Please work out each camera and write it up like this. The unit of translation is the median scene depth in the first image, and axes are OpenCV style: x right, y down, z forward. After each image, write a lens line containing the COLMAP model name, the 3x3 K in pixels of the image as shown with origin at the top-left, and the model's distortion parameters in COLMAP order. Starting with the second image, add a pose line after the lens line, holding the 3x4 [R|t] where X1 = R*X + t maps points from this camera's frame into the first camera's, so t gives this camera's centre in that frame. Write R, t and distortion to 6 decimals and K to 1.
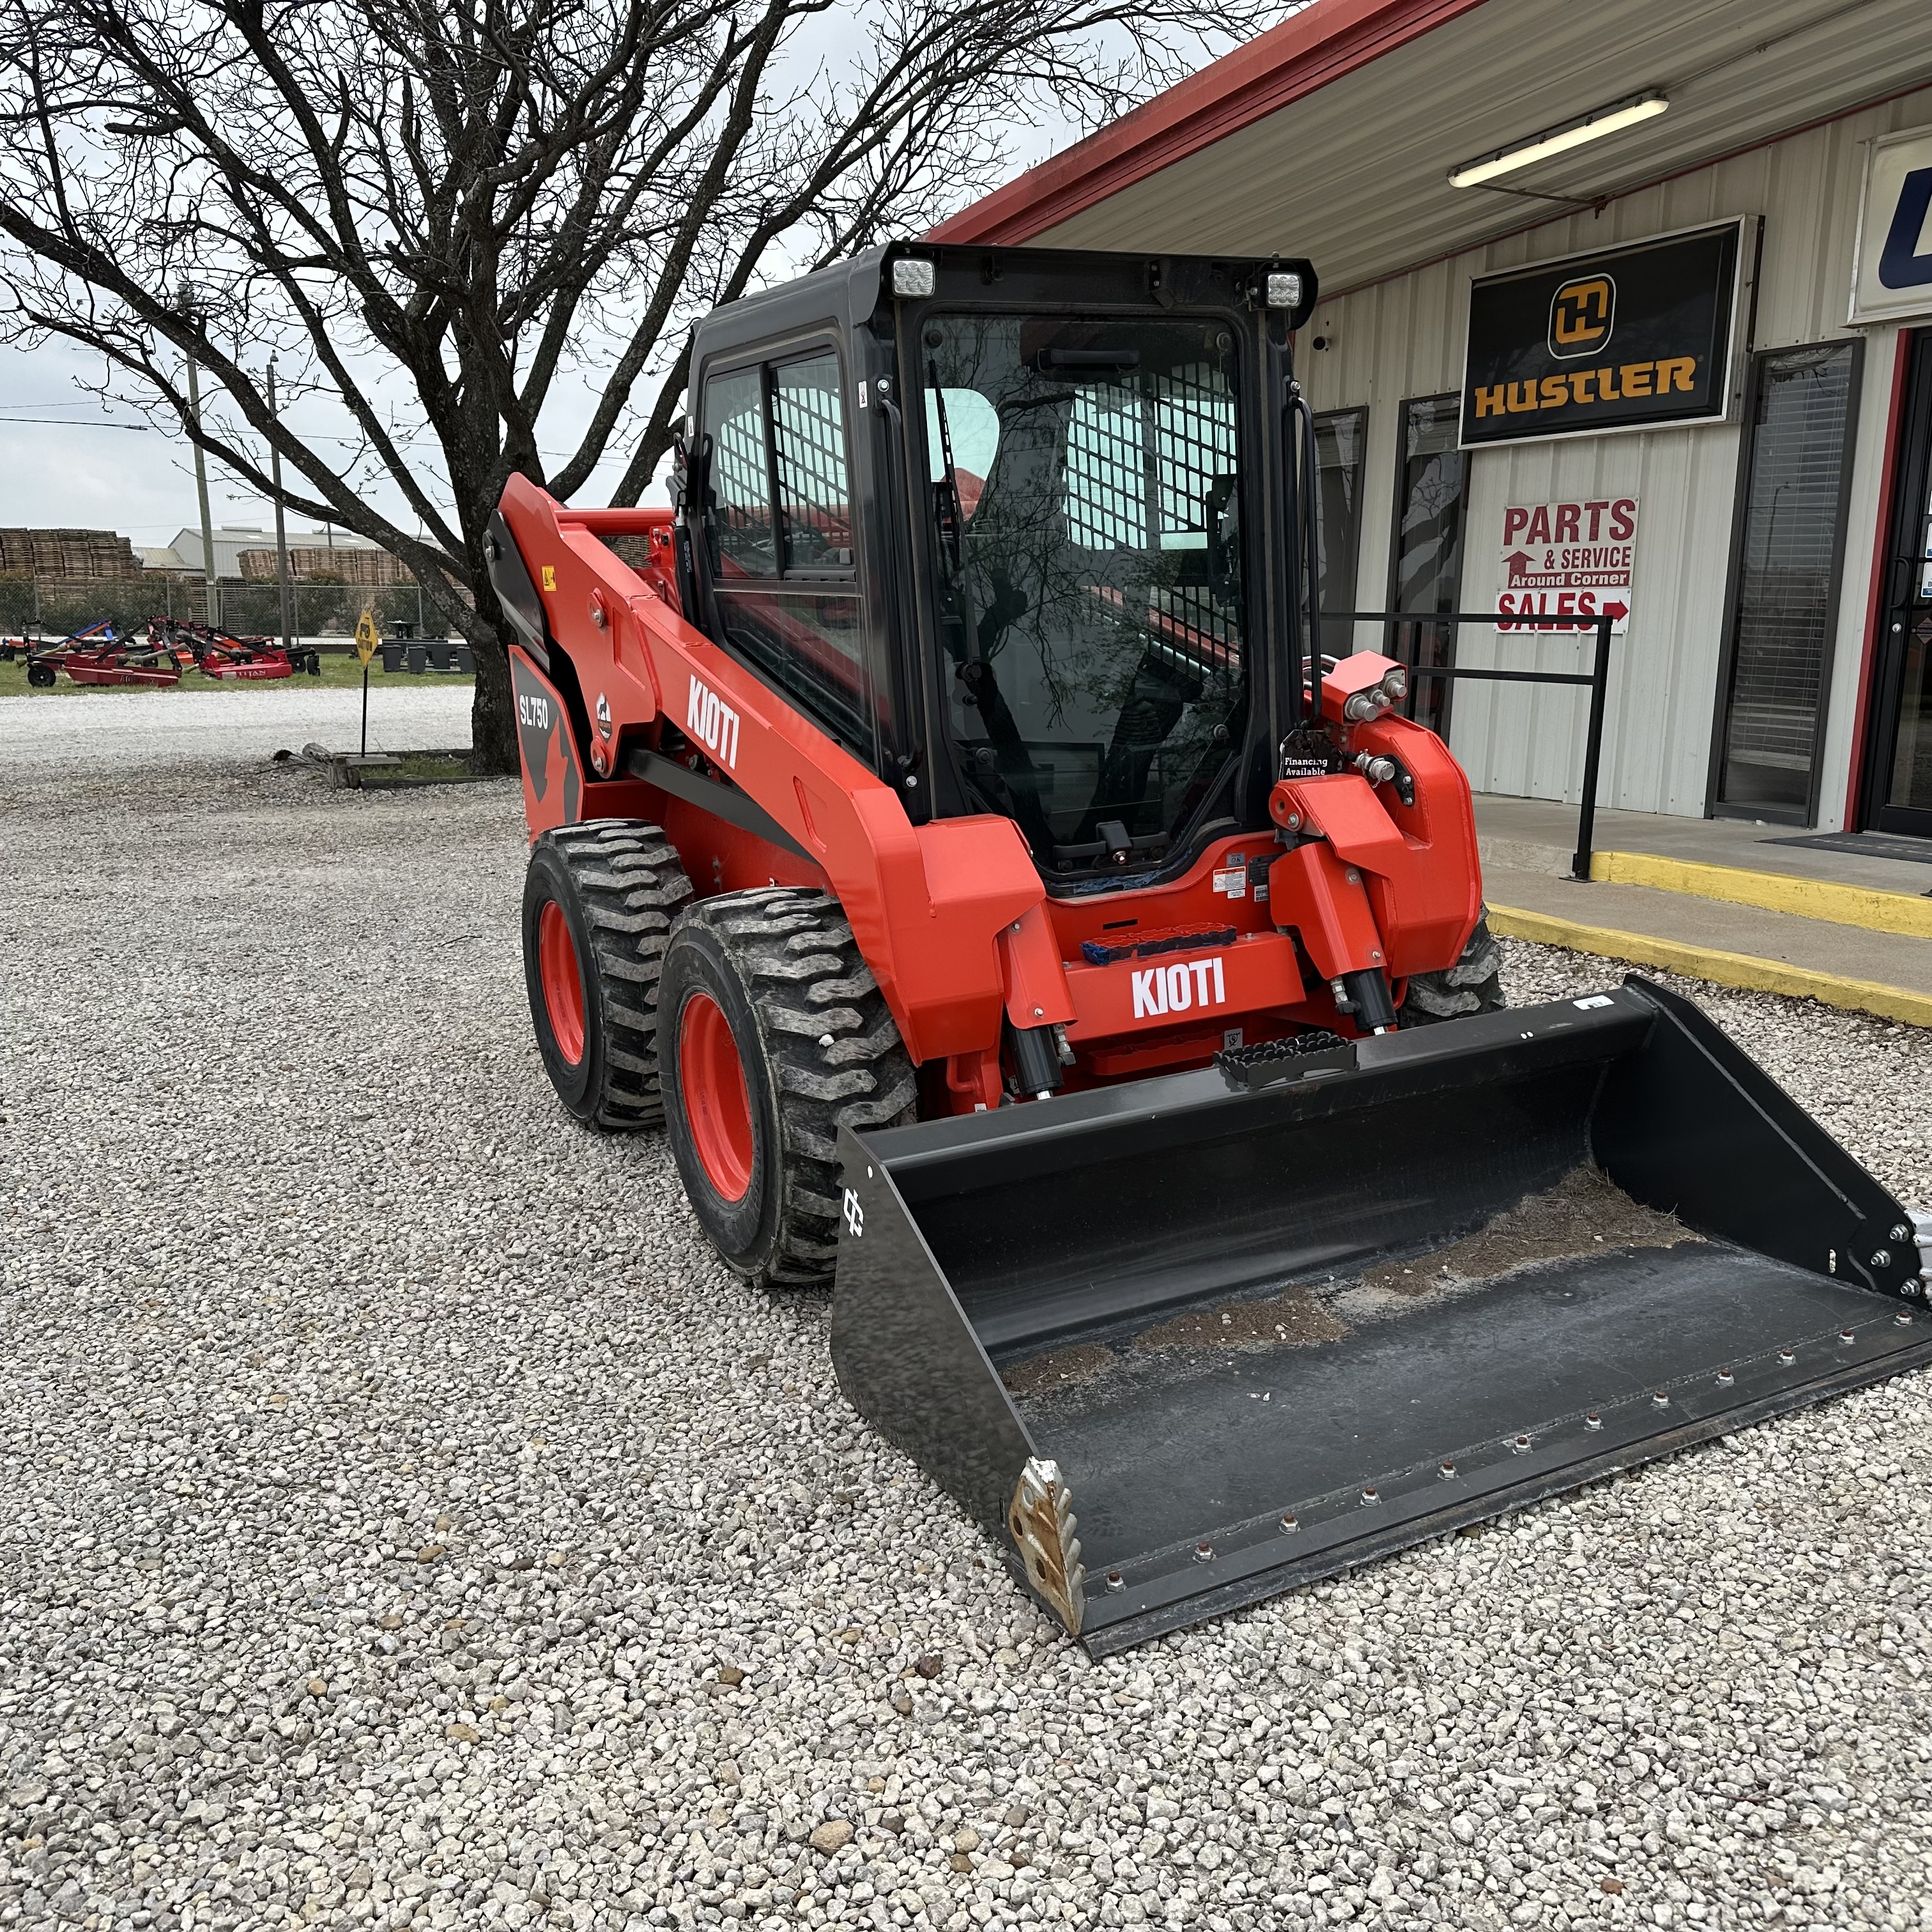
lens RADIAL K [[1840.2, 0, 996.0], [0, 1840.2, 963.4], [0, 0, 1]] dist [0.028089, 0.000000]
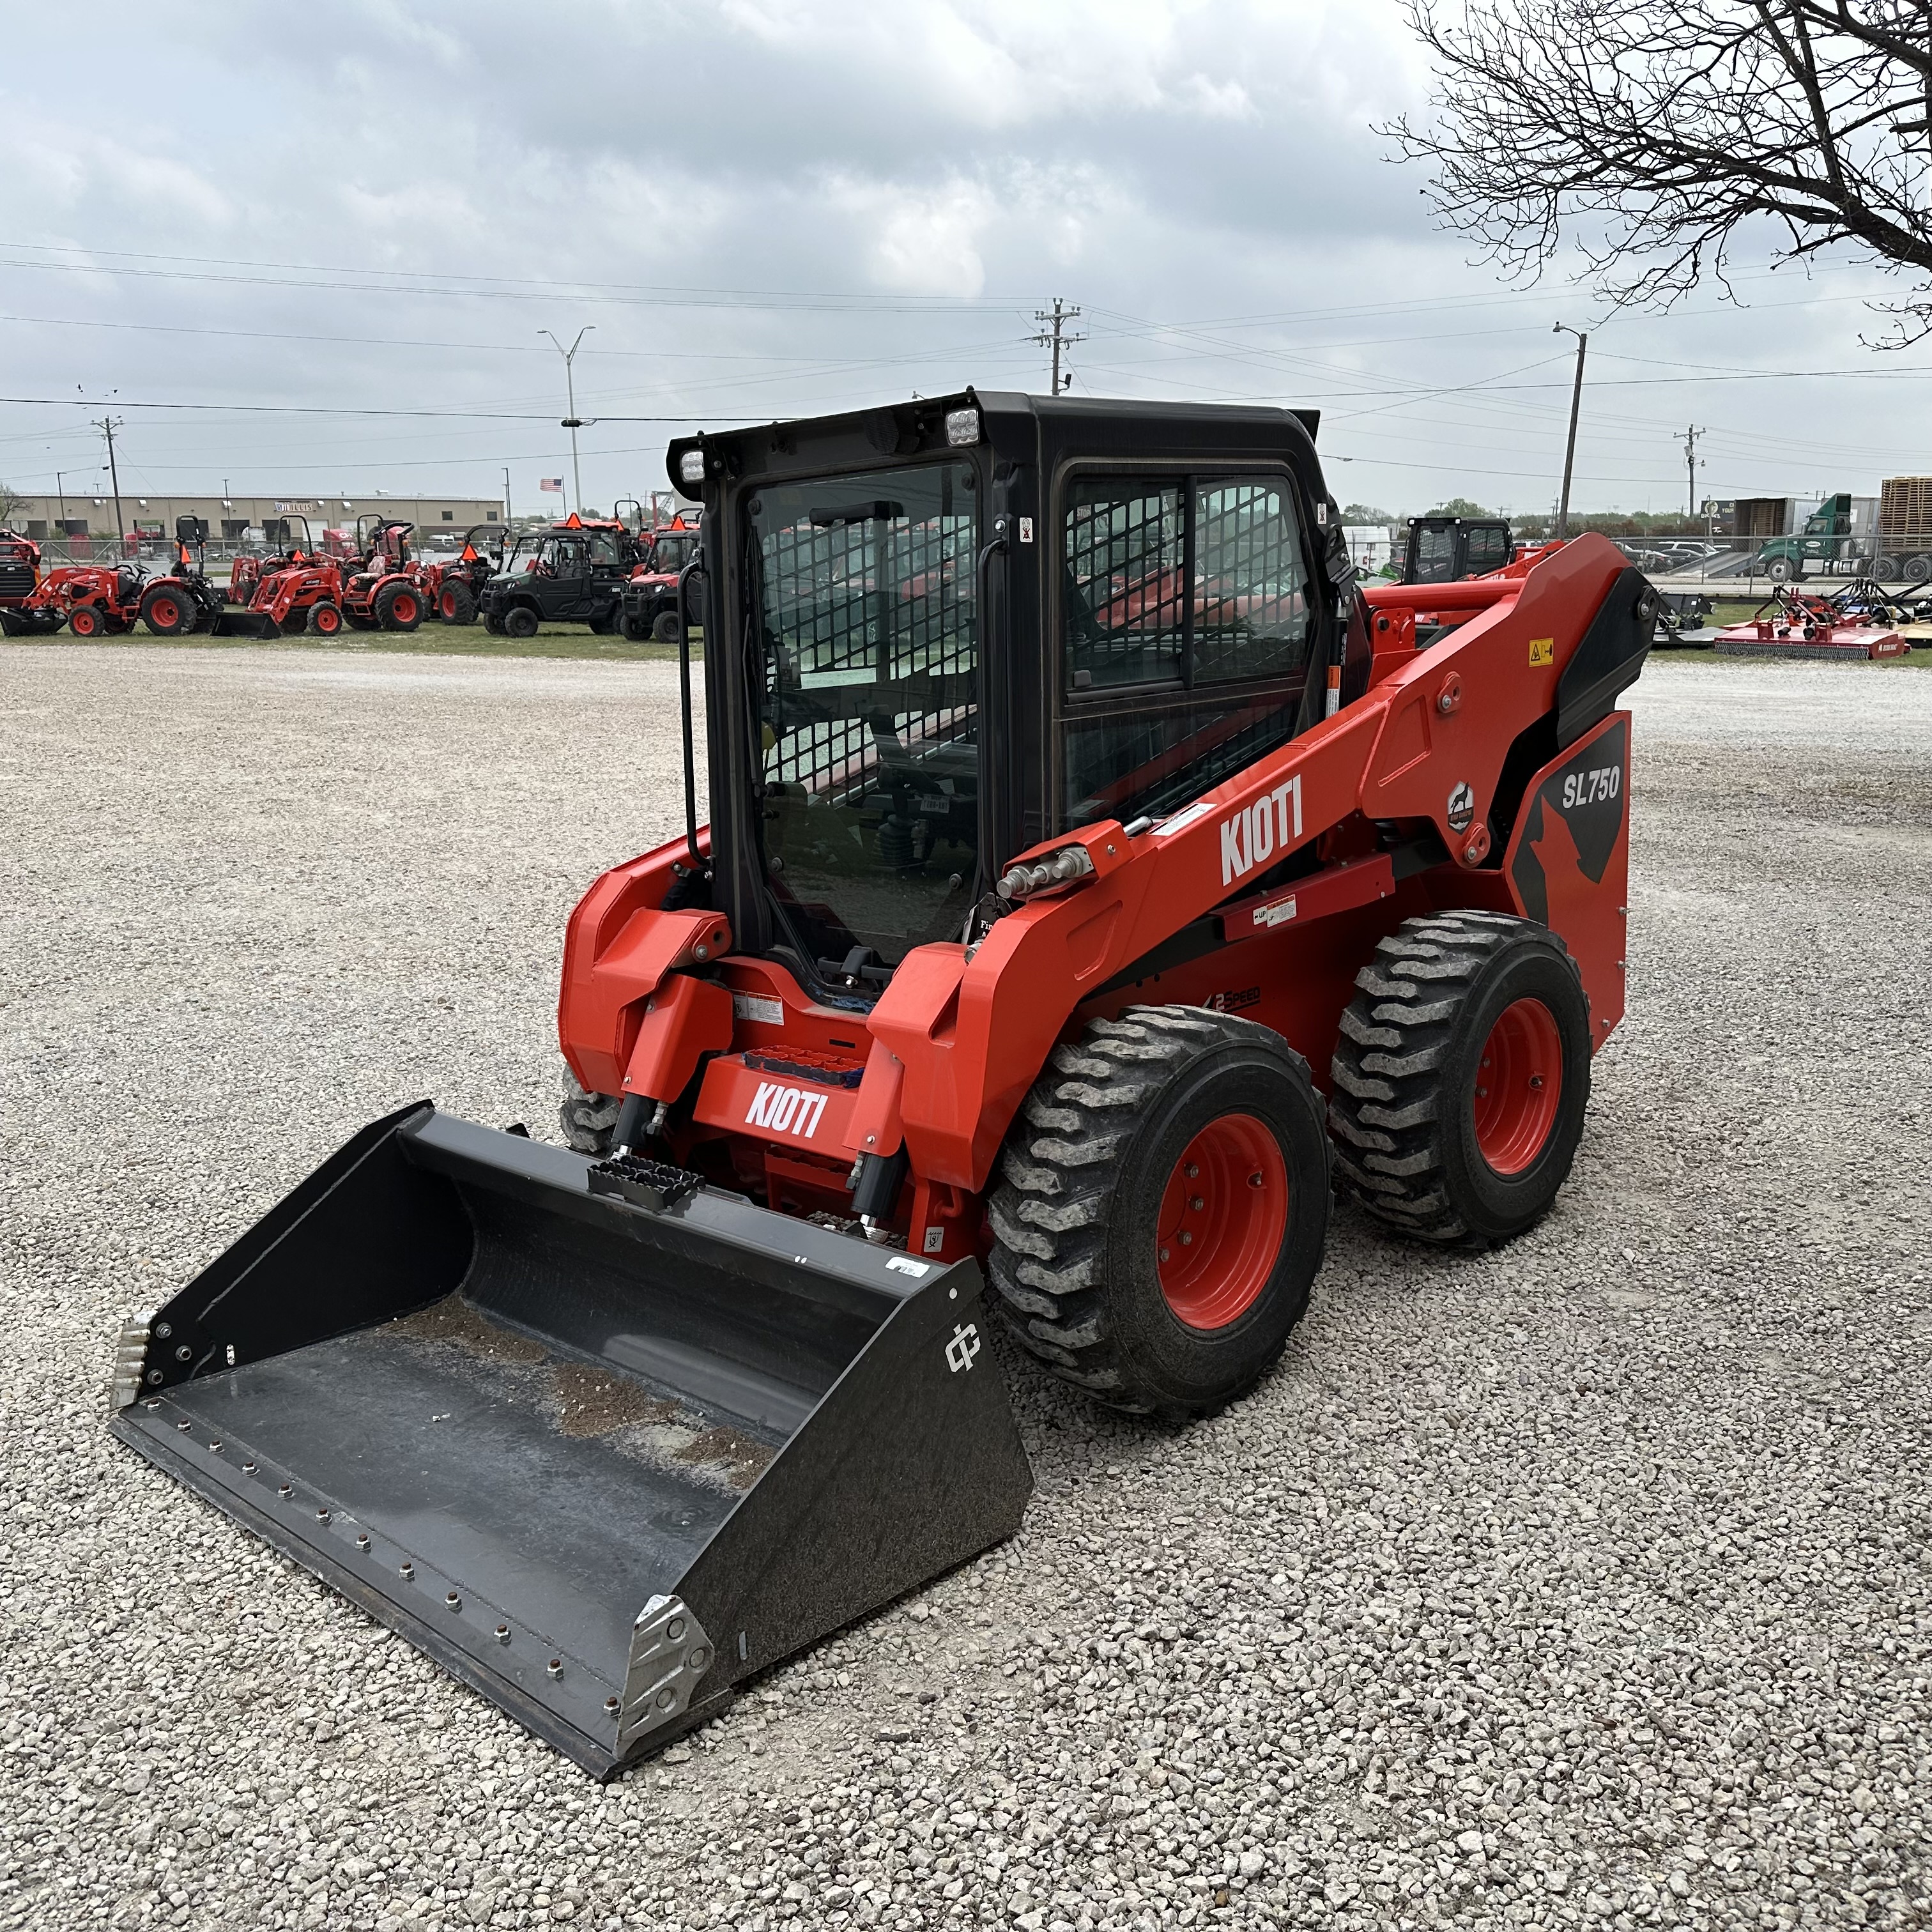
lens RADIAL K [[1840.2, 0, 964.2], [0, 1840.2, 957.8], [0, 0, 1]] dist [0.028089, 0.000000]
pose [[0.298766, 0.200740, -0.932975, 1.086395], [-0.170952, 0.973071, 0.154623, -0.249637], [0.938890, 0.113298, 0.325038, 0.741109]]
